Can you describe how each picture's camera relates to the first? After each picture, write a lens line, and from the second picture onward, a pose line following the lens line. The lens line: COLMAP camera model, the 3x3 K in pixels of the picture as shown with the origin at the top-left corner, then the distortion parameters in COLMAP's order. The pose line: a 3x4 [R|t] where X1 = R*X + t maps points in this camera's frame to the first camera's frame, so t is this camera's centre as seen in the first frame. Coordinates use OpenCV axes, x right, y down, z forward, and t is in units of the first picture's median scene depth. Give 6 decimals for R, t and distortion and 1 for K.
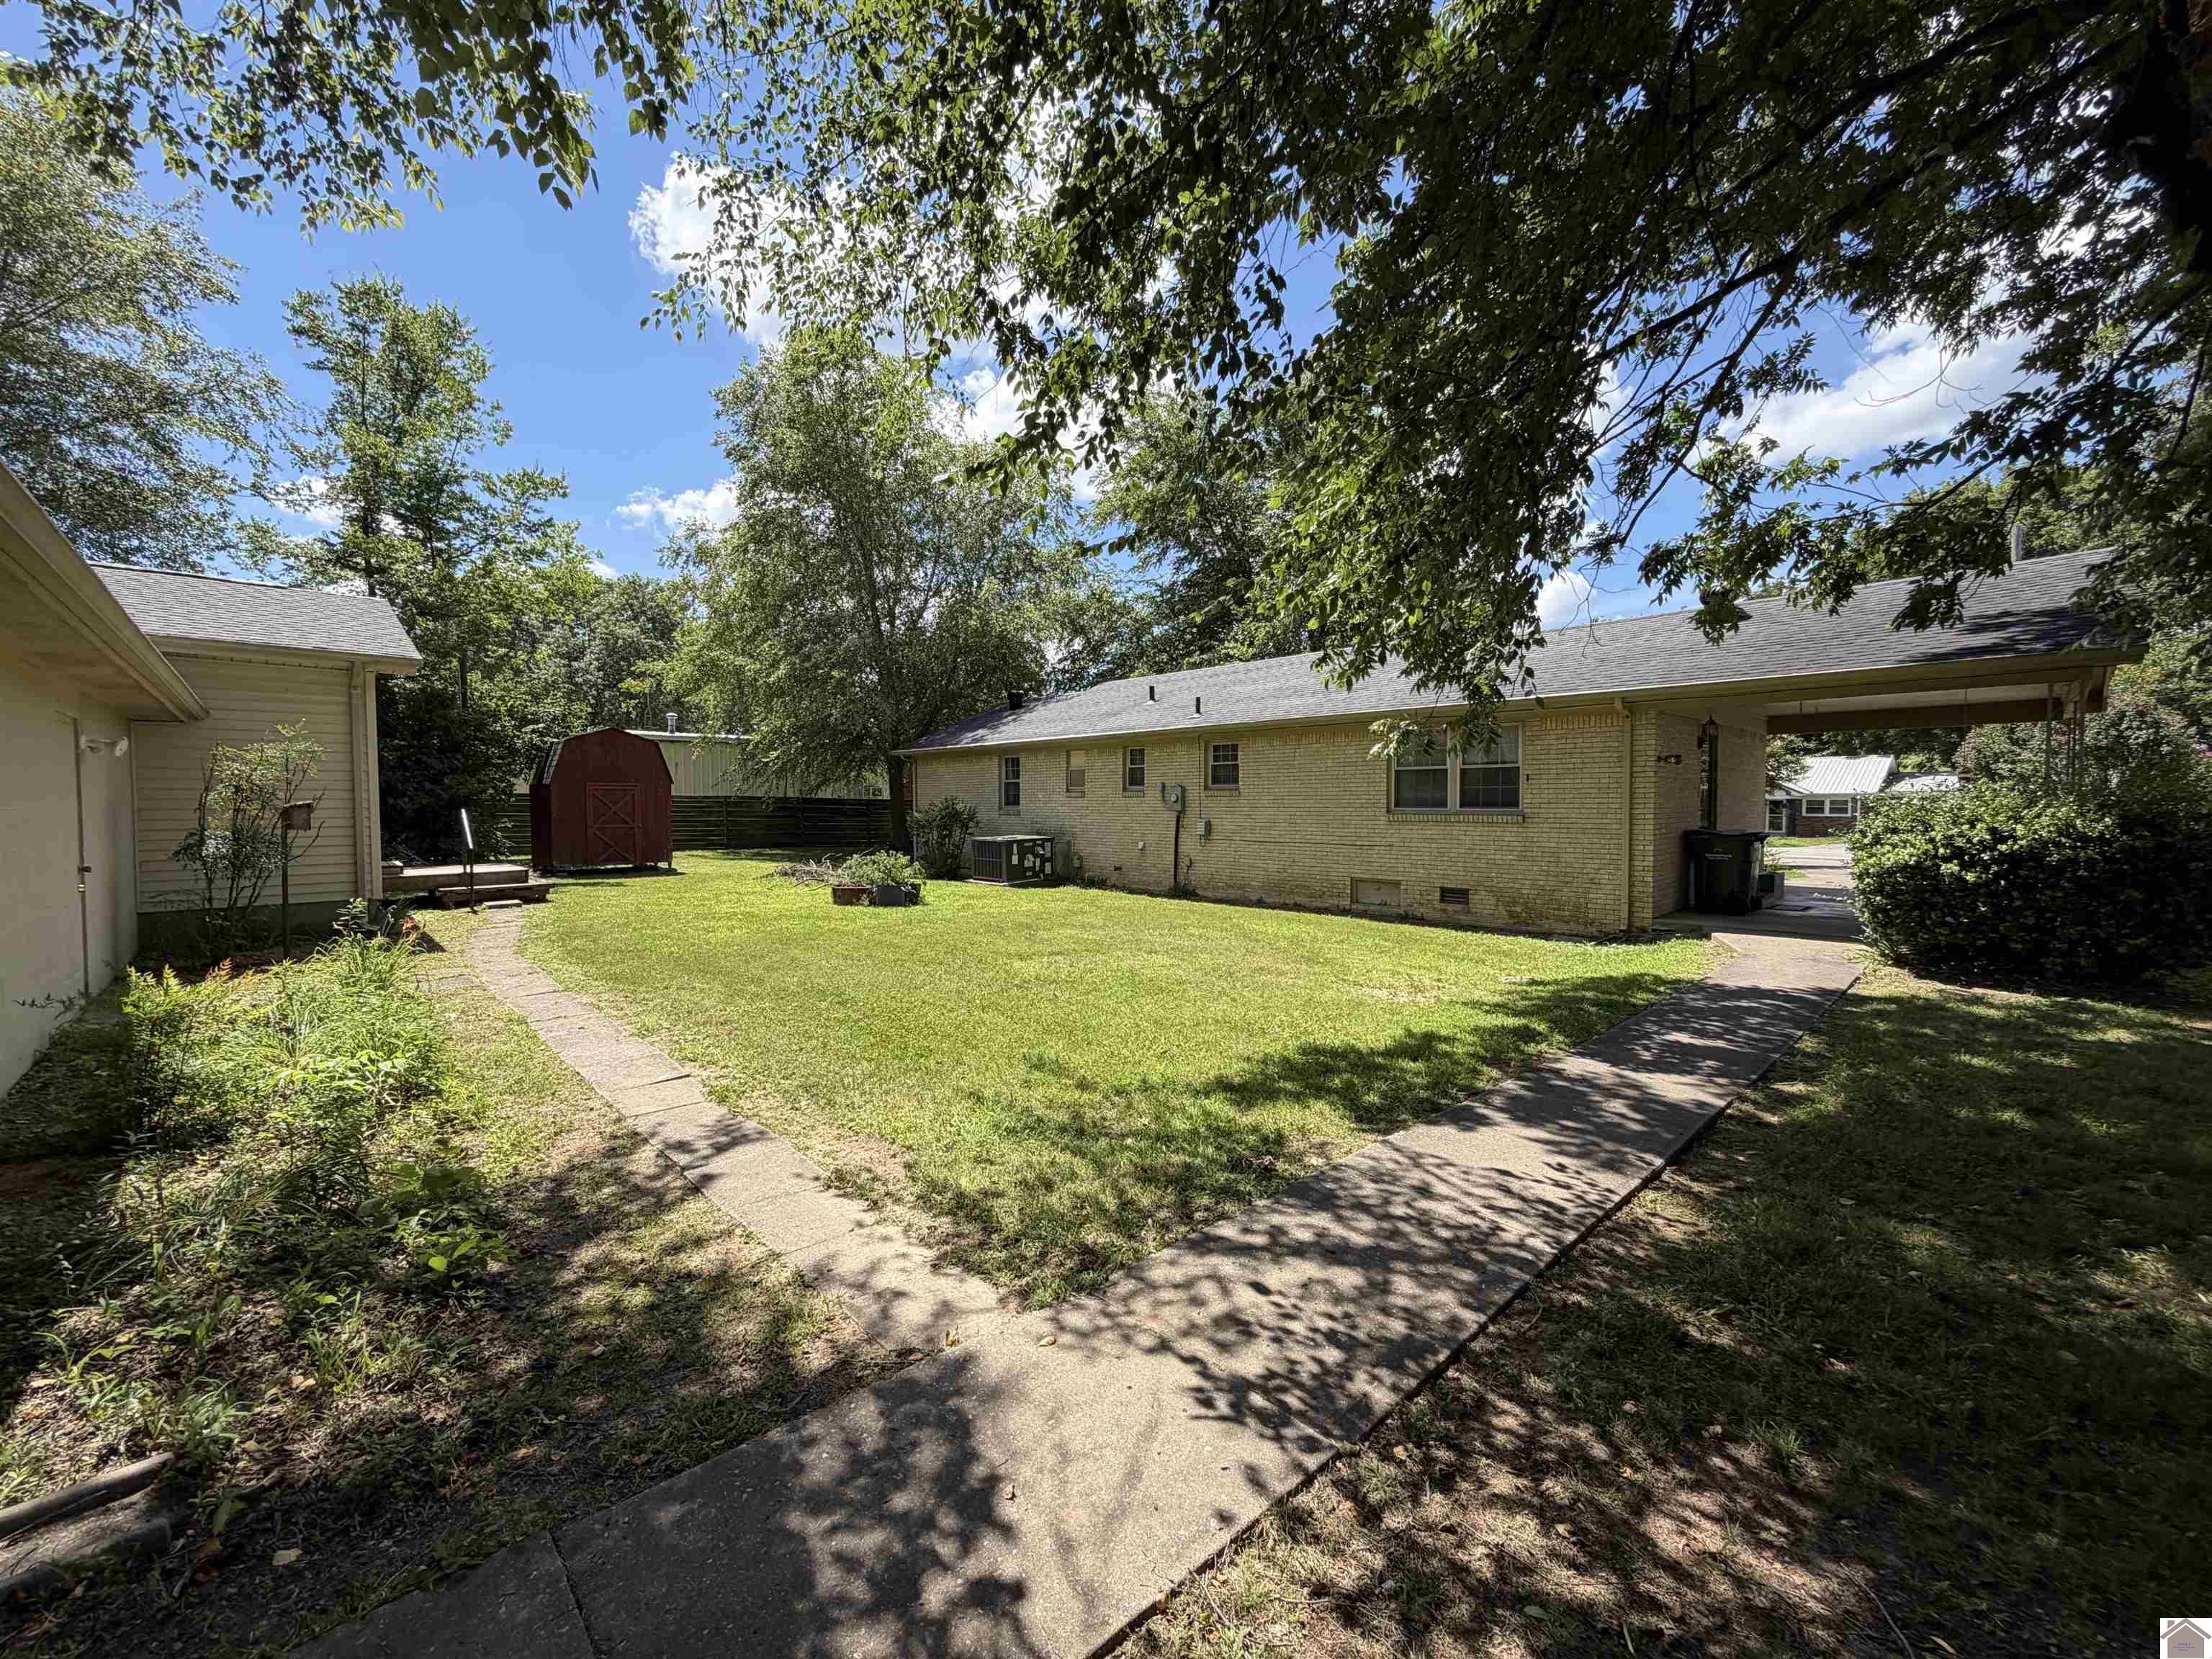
lens RADIAL K [[880.3, 0, 1100.4], [0, 880.3, 831.0], [0, 0, 1]] dist [0.000480, 0.000074]
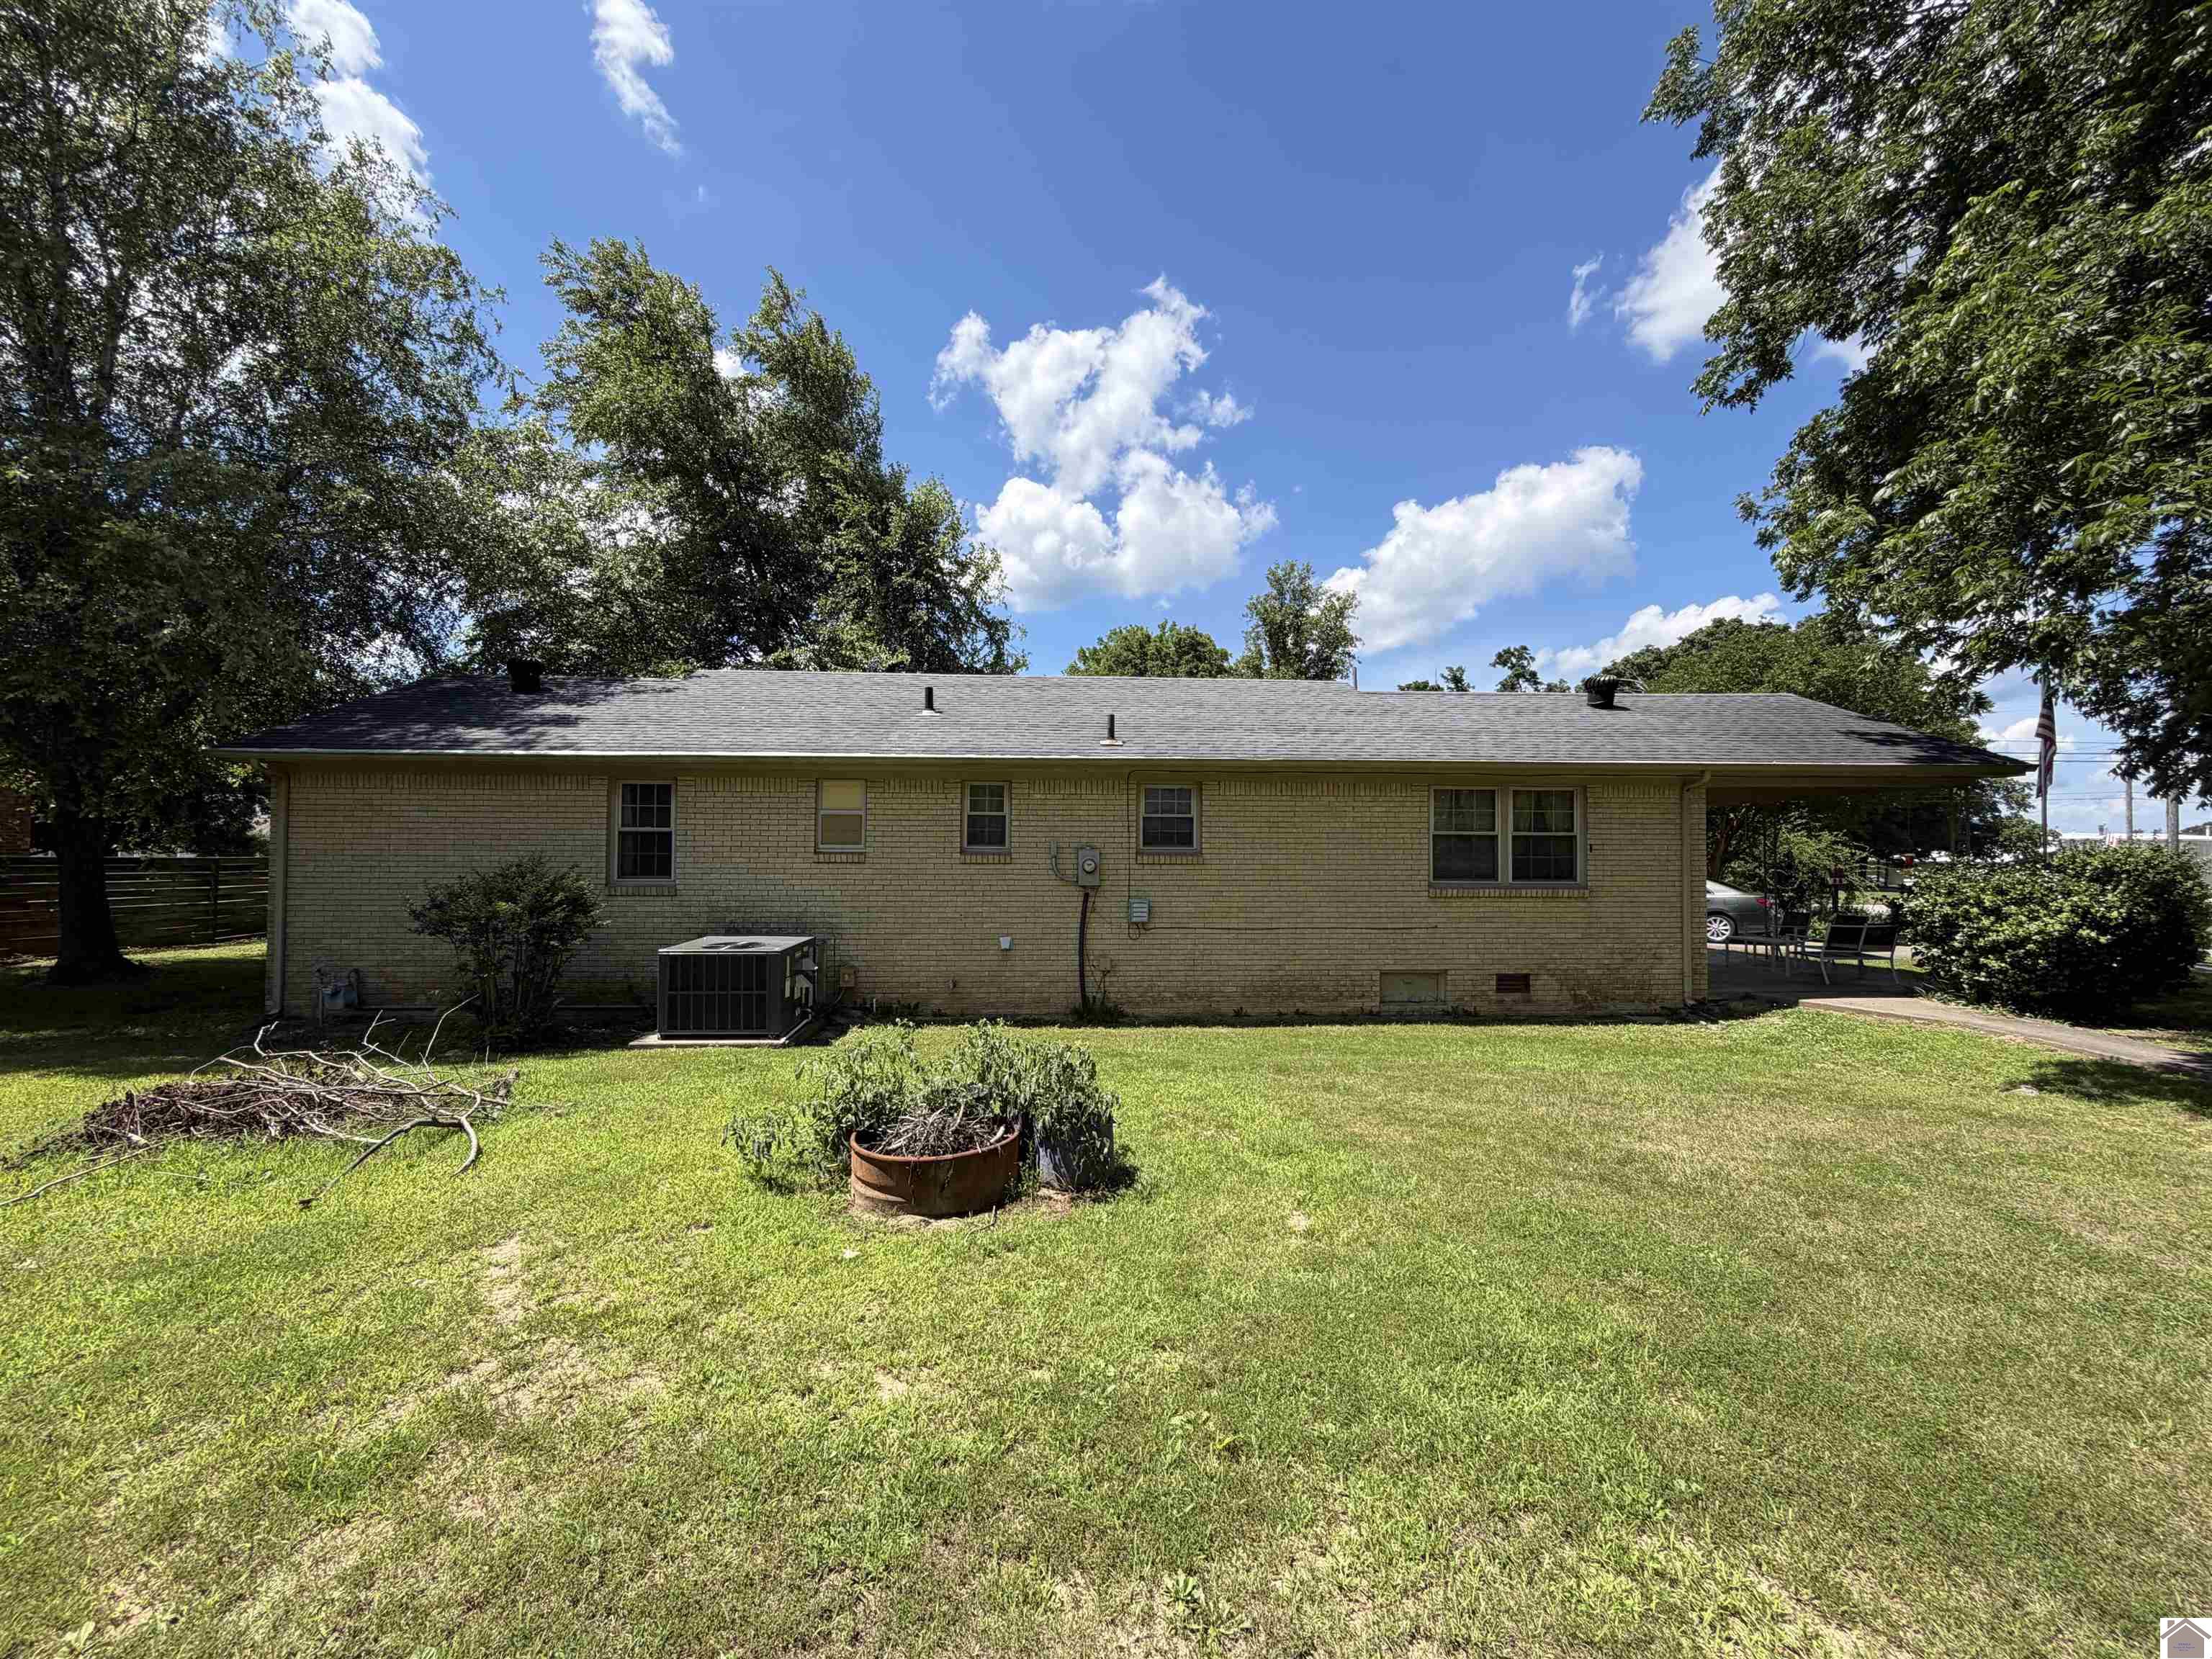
lens RADIAL K [[880.3, 0, 1100.4], [0, 880.3, 831.0], [0, 0, 1]] dist [0.000480, 0.000074]
pose [[0.650594, 0.018022, 0.759212, -0.430934], [0.022814, 0.998803, -0.043260, -0.039179], [-0.759083, 0.045465, 0.649404, 0.629929]]
